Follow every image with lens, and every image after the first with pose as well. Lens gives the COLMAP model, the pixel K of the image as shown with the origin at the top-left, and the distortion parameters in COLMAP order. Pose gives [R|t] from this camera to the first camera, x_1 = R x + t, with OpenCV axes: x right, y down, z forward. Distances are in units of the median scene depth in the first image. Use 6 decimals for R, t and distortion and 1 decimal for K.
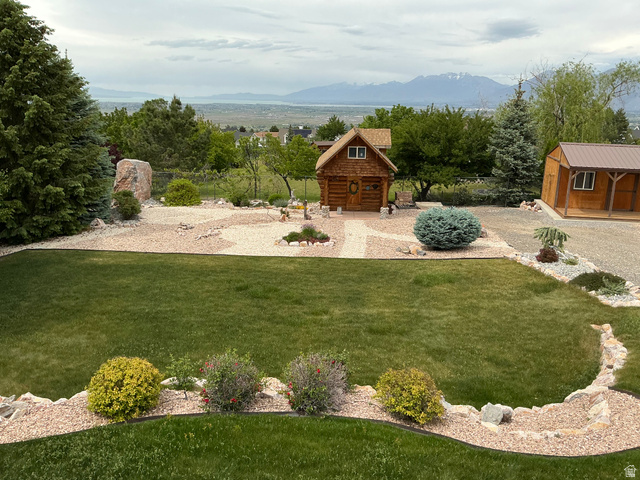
lens RADIAL K [[531.1, 0, 319.5], [0, 531.1, 238.2], [0, 0, 1]] dist [0.108018, -0.217593]
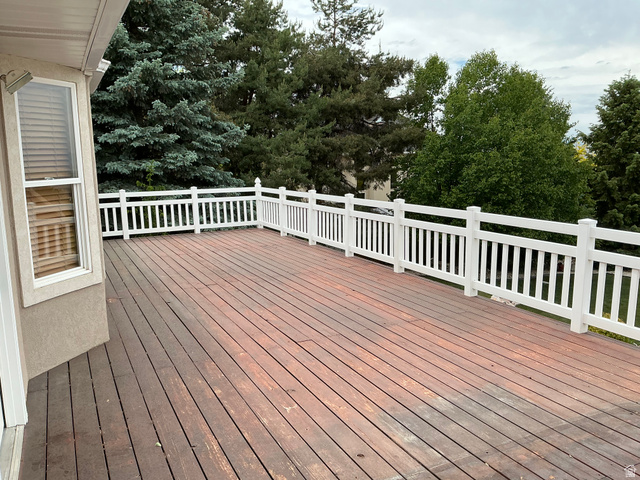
lens RADIAL K [[531.1, 0, 315.5], [0, 531.1, 243.2], [0, 0, 1]] dist [0.108018, -0.217593]
pose [[0.472237, 0.109879, -0.874596, 0.257609], [-0.193691, 0.980885, 0.018649, 0.066821], [0.859928, 0.160595, 0.484493, -0.239272]]
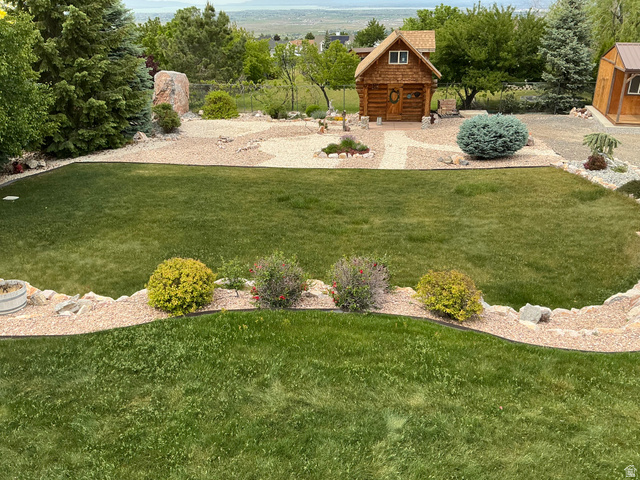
lens RADIAL K [[531.1, 0, 320.0], [0, 531.1, 238.2], [0, 0, 1]] dist [0.108018, -0.217593]
pose [[0.997577, -0.000352, -0.069575, -0.004219], [0.011321, 0.987483, 0.157321, 0.007640], [0.068649, -0.157727, 0.985094, -0.008745]]
